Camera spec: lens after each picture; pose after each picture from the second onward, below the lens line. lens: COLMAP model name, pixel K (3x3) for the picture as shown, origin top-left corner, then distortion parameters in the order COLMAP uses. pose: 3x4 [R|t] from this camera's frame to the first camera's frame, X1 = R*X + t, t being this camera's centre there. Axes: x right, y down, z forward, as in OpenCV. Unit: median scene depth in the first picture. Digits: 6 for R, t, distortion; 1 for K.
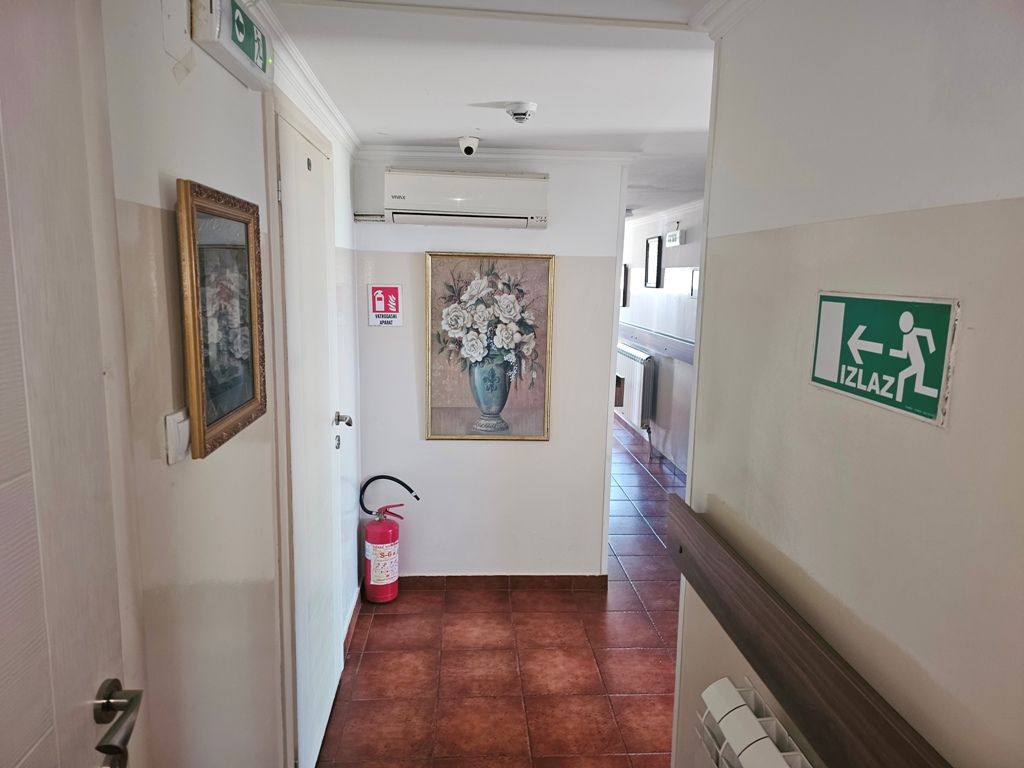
lens RADIAL K [[667.3, 0, 519.7], [0, 667.3, 392.1], [0, 0, 1]] dist [0.050970, -0.082084]
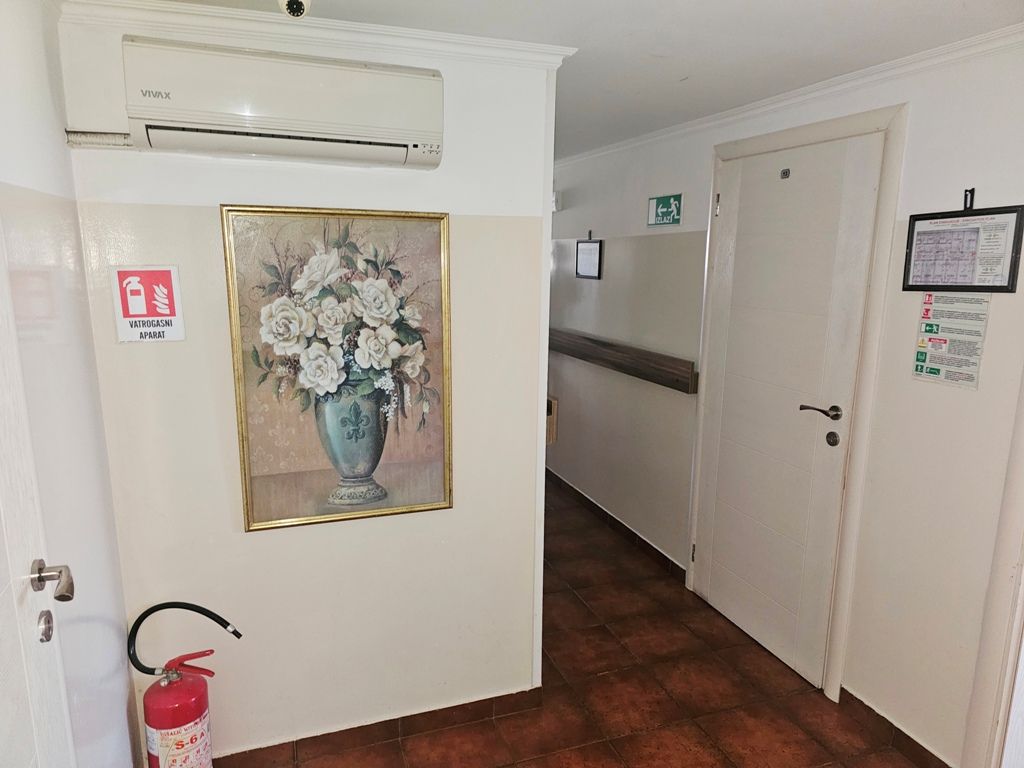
lens RADIAL K [[667.3, 0, 519.7], [0, 667.3, 392.1], [0, 0, 1]] dist [0.050970, -0.082084]
pose [[0.961753, -0.067229, 0.265540, -0.058729], [0.057190, 0.997332, 0.045371, -0.064551], [-0.267882, -0.028449, 0.963032, 0.382729]]
